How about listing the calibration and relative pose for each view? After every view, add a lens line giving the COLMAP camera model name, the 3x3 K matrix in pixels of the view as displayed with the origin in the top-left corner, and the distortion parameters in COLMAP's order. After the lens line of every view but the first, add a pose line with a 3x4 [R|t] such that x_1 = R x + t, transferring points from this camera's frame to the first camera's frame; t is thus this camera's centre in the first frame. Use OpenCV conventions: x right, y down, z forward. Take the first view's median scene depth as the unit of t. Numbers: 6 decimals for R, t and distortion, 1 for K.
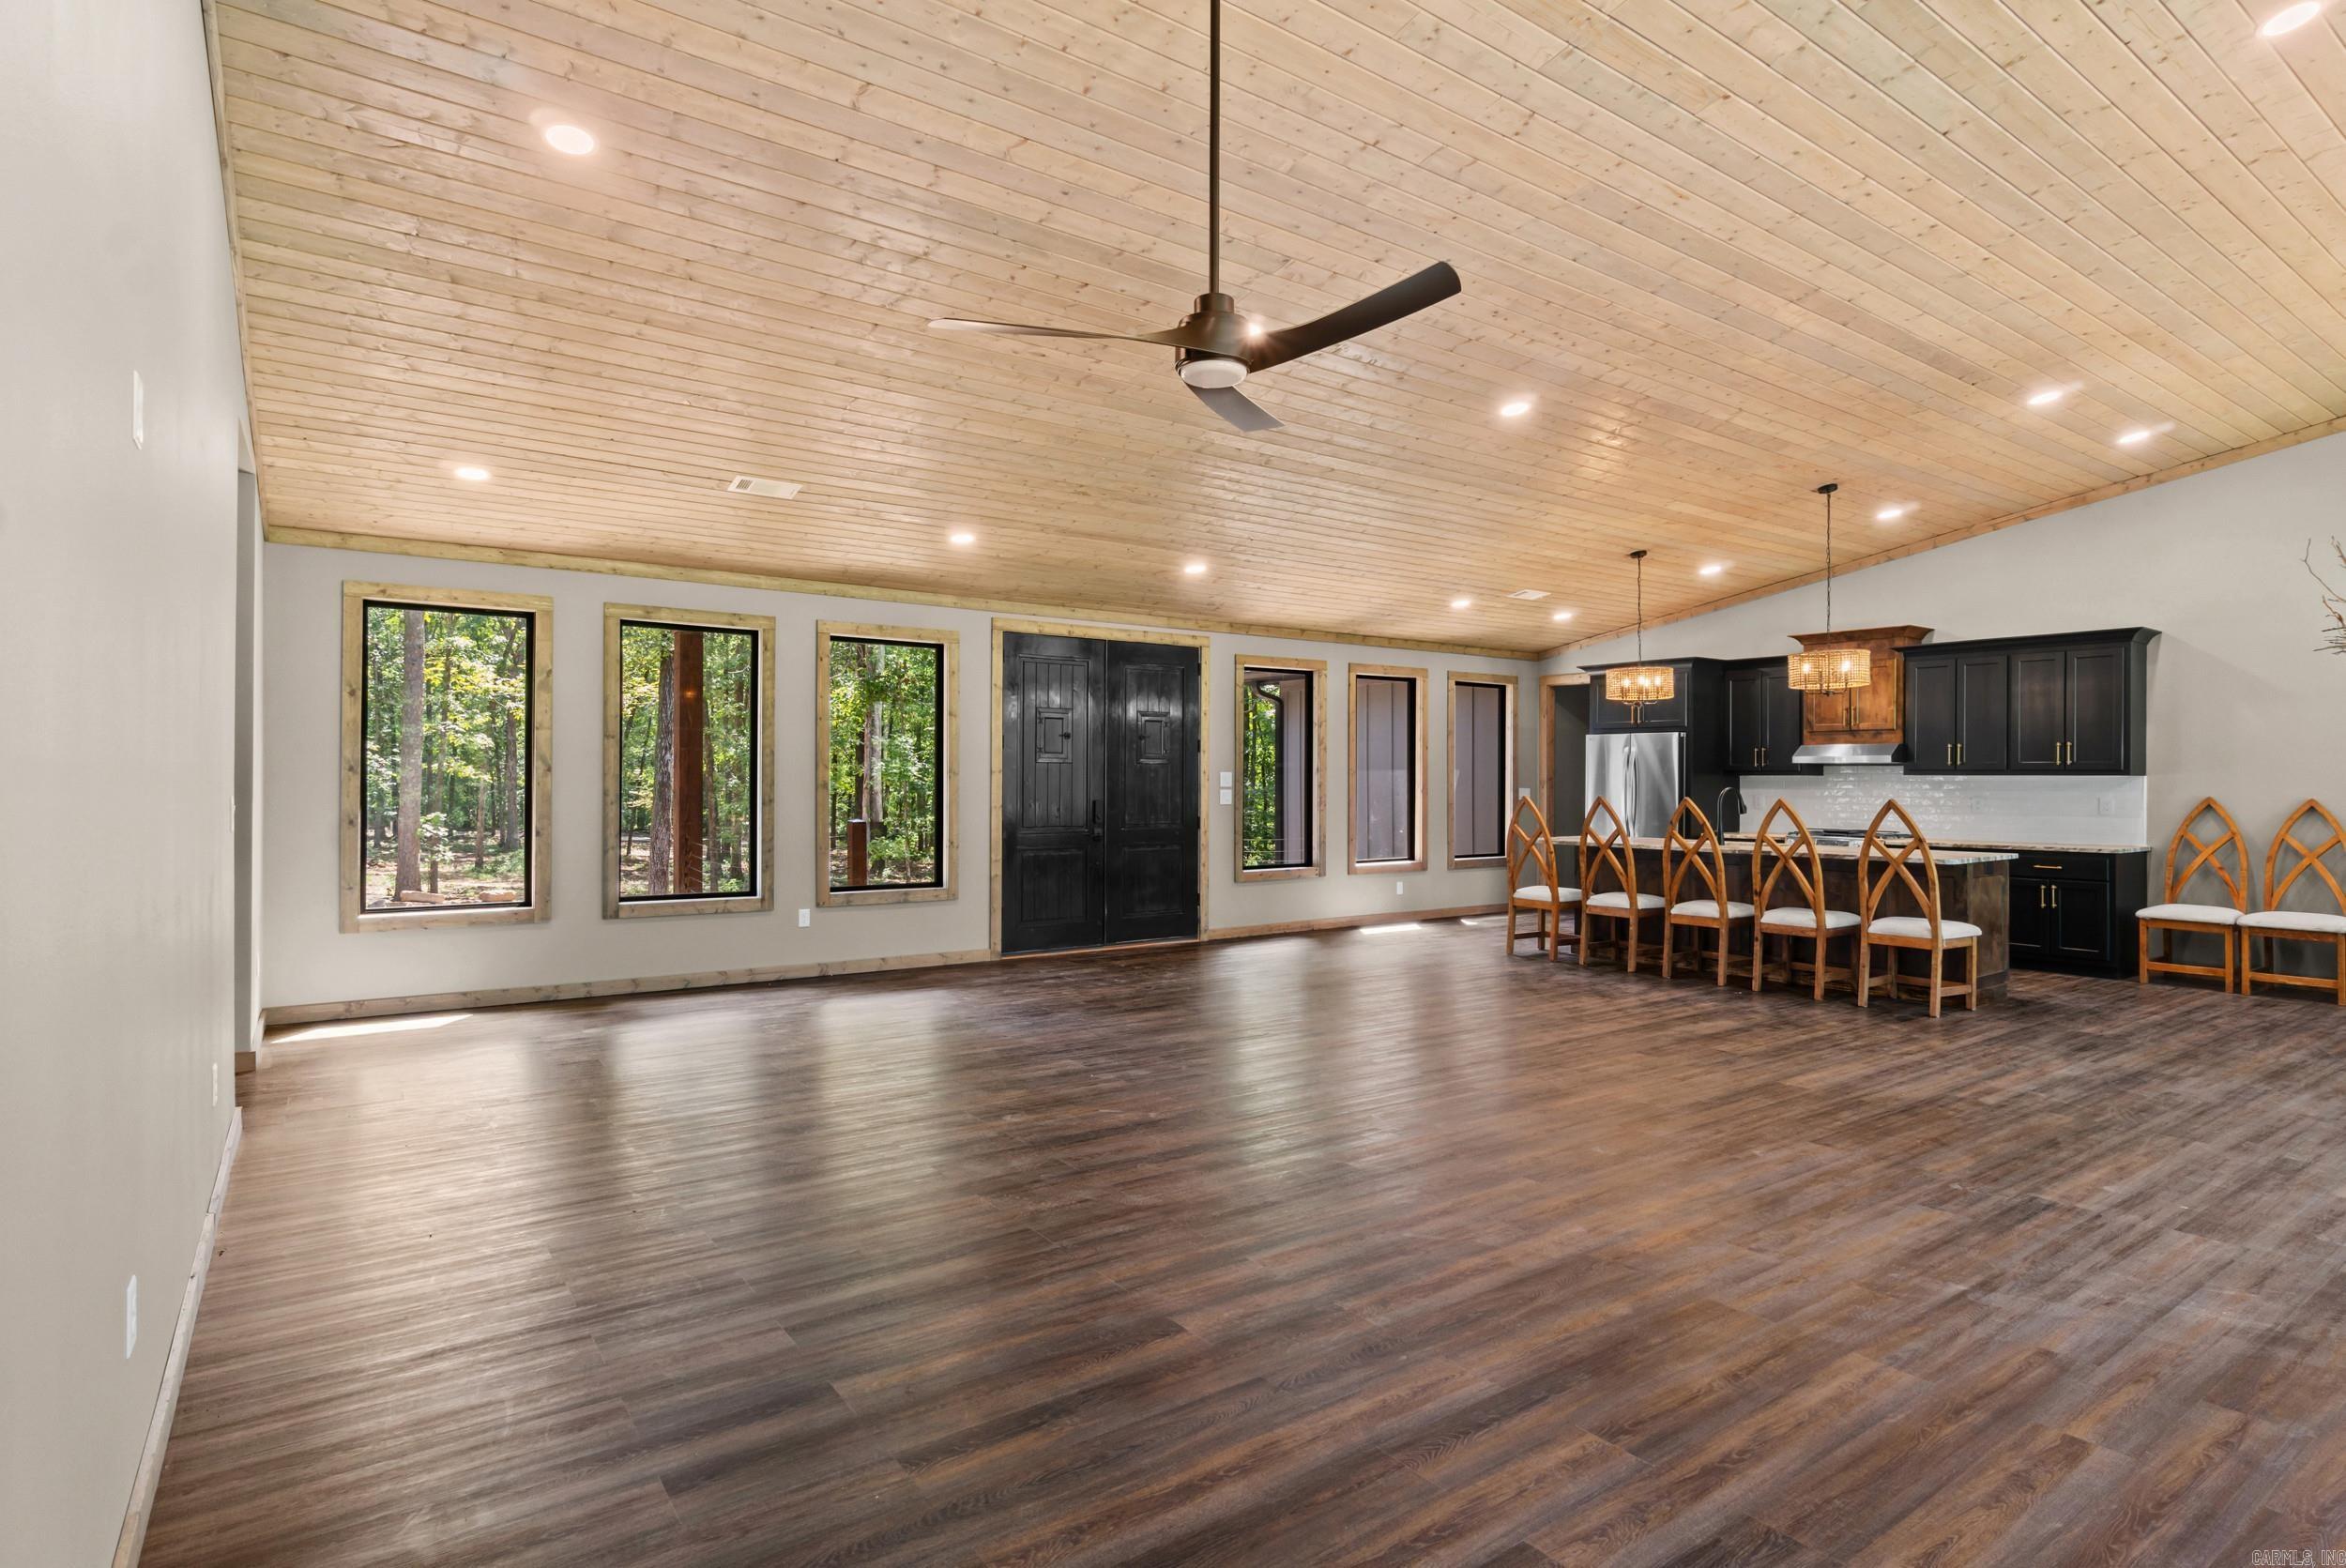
lens RADIAL K [[1197.6, 0, 1154.4], [0, 1197.6, 772.6], [0, 0, 1]] dist [-0.010064, 0.003676]
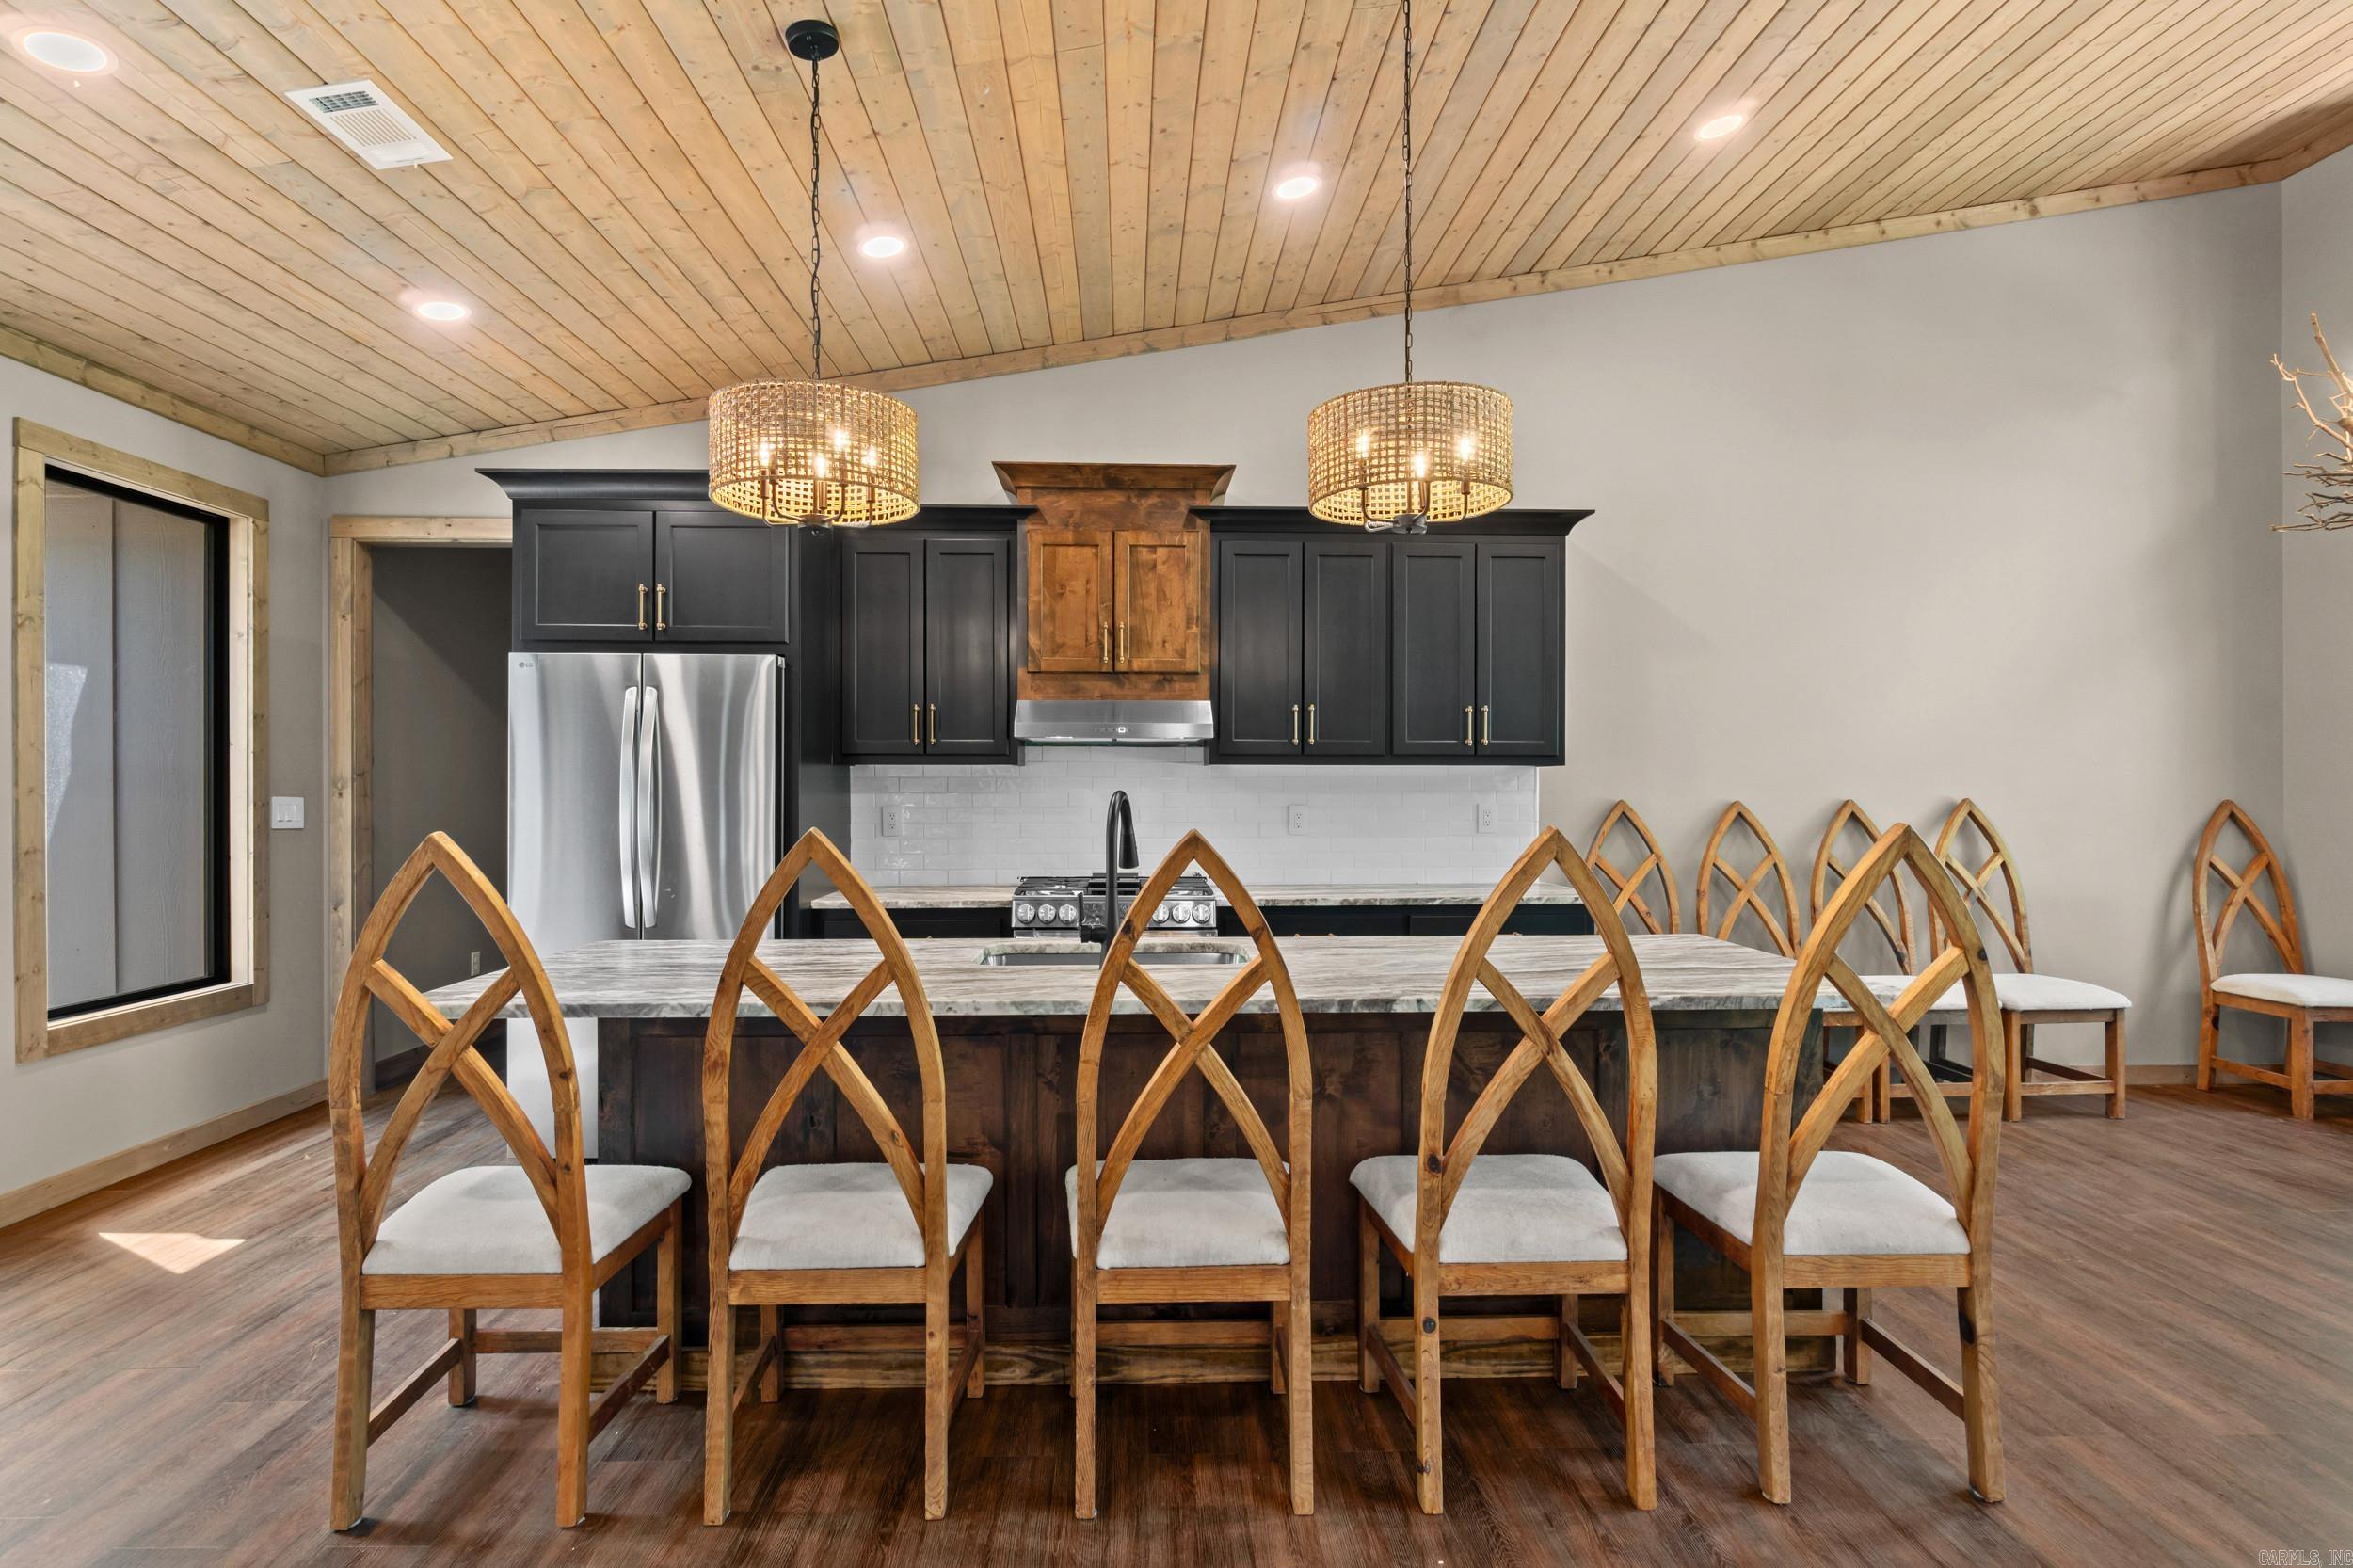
lens RADIAL K [[1201.2, 0, 1162.8], [0, 1201.2, 787.1], [0, 0, 1]] dist [-0.010064, 0.003676]
pose [[0.552843, -0.000536, 0.833285, 0.192914], [-0.000420, 0.999999, 0.000922, 0.011641], [-0.833285, -0.000860, 0.552843, 0.737092]]
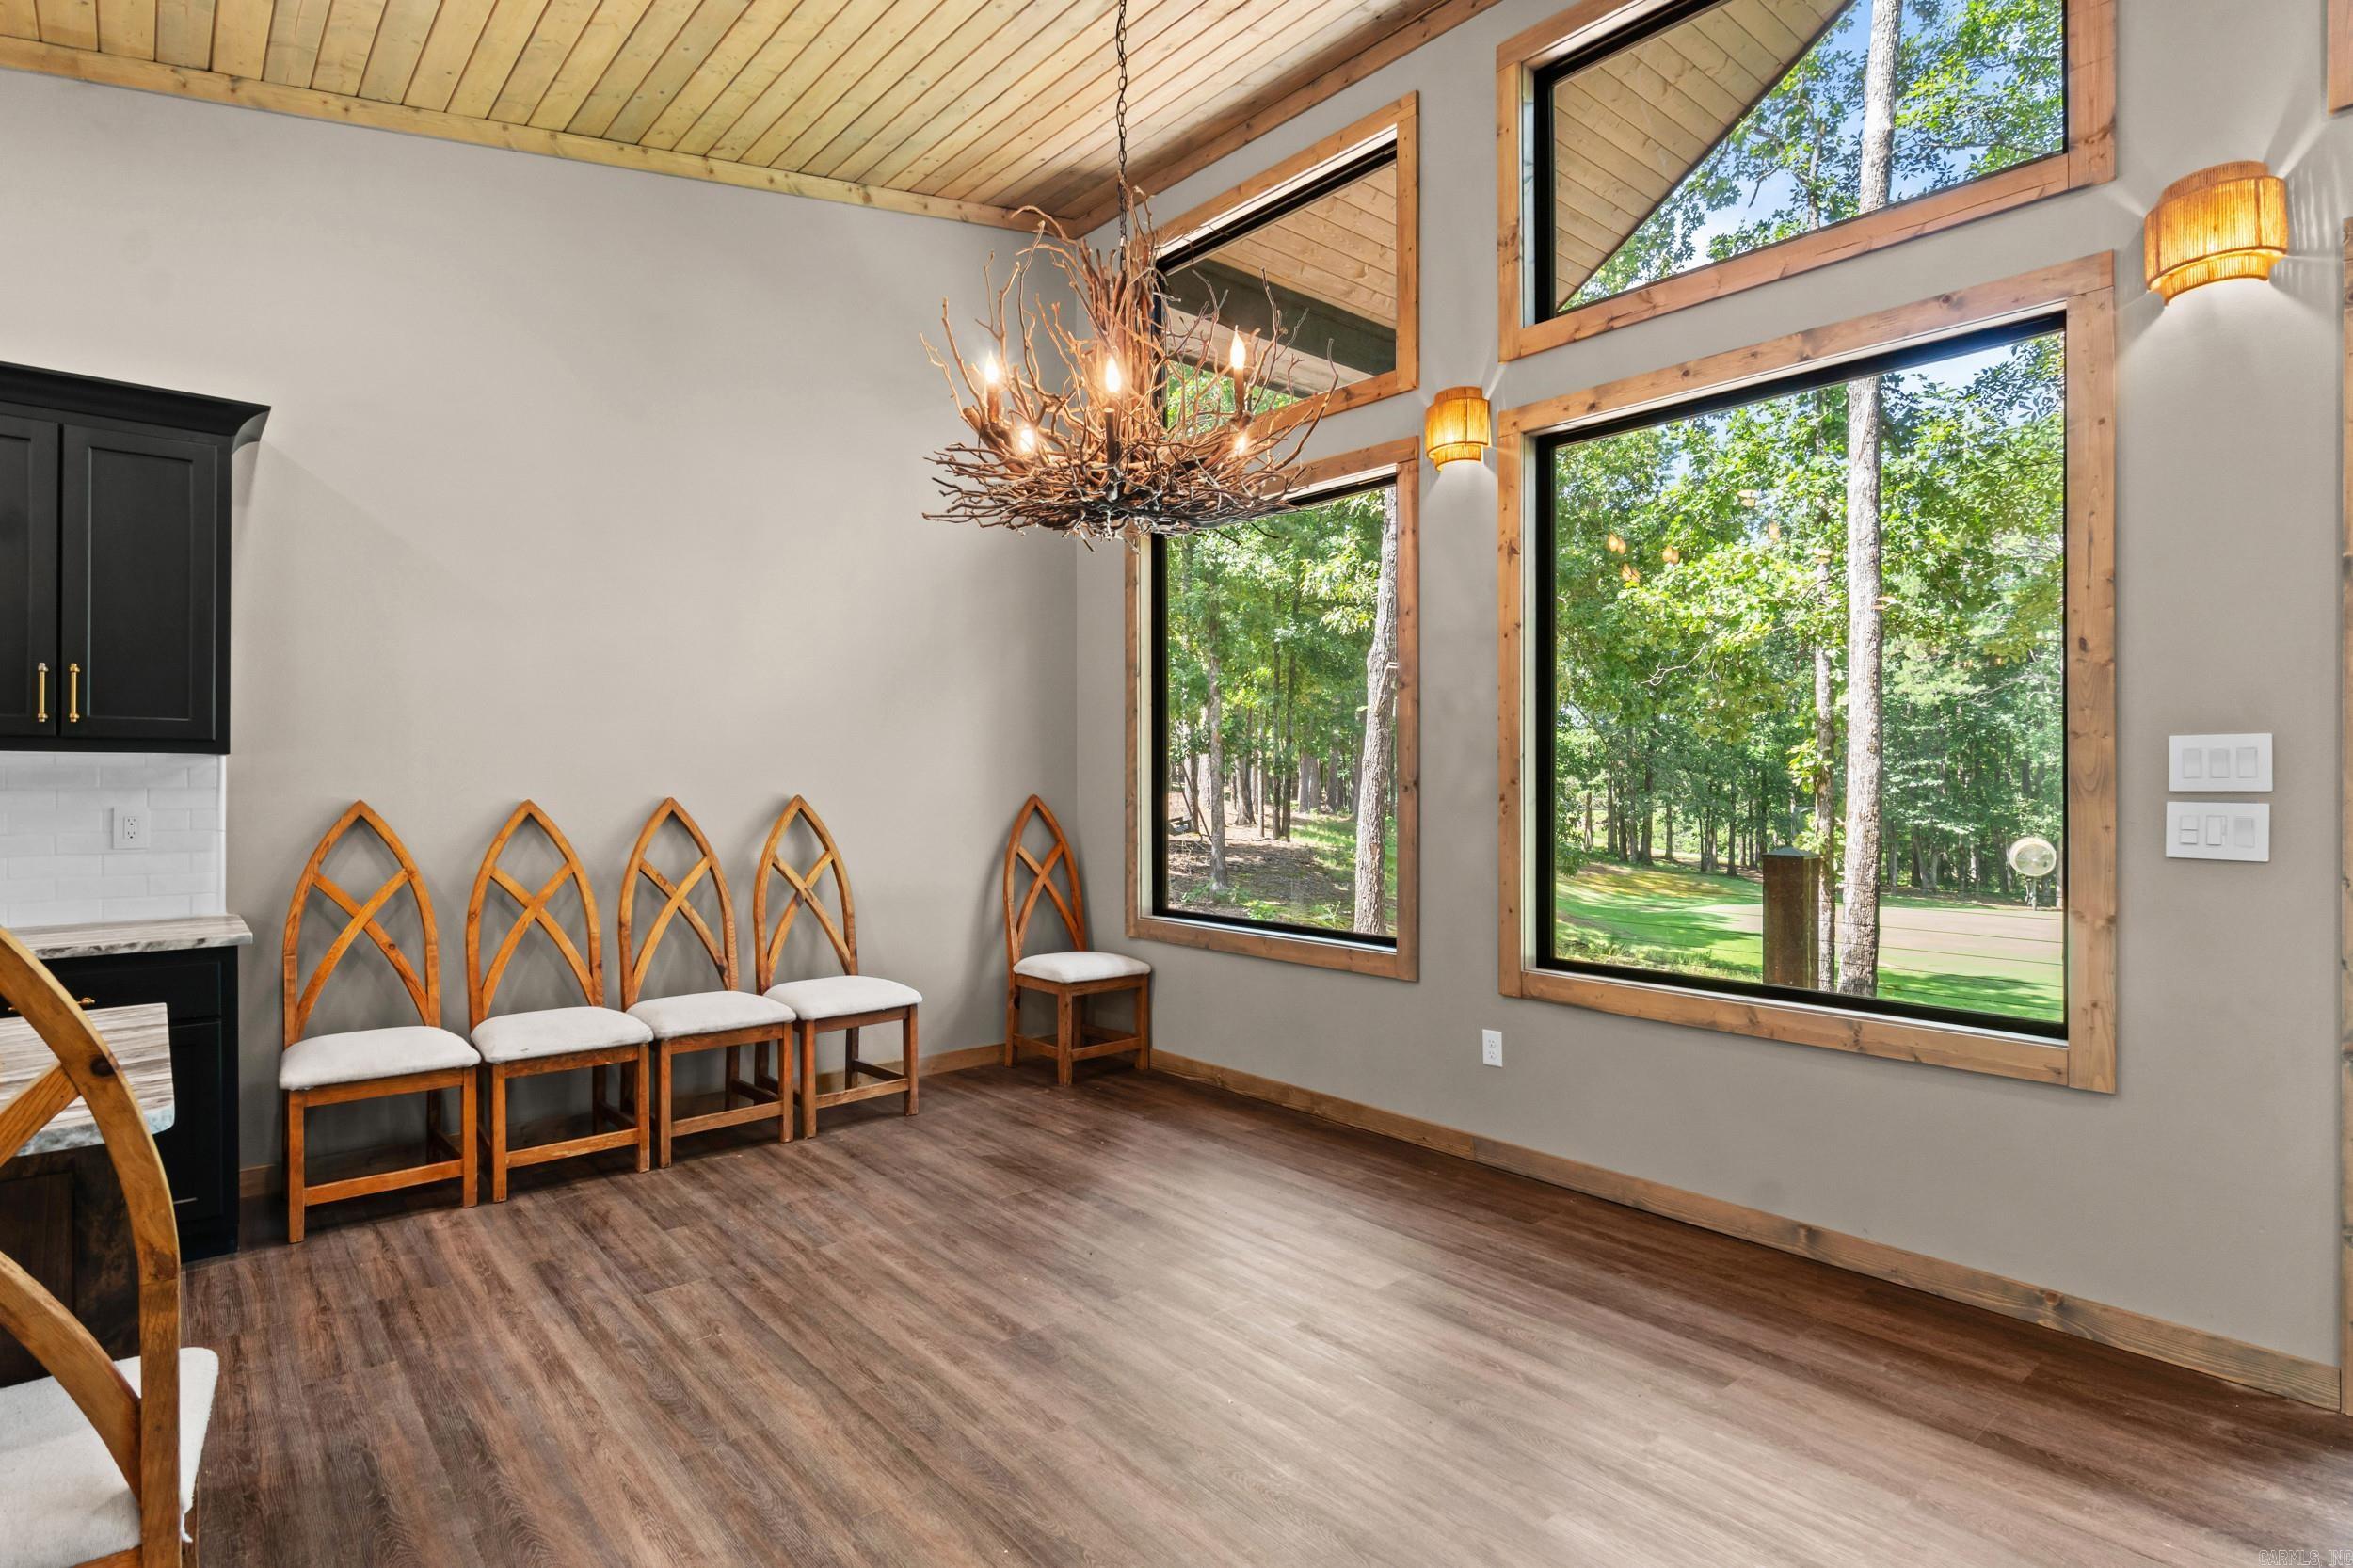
lens RADIAL K [[1201.2, 0, 1166.0], [0, 1201.2, 779.8], [0, 0, 1]] dist [-0.010064, 0.003676]
pose [[-0.101339, 0.000592, 0.994852, 0.320289], [-0.000236, 1.000000, -0.000619, 0.010820], [-0.994852, -0.000298, -0.101338, 0.625582]]
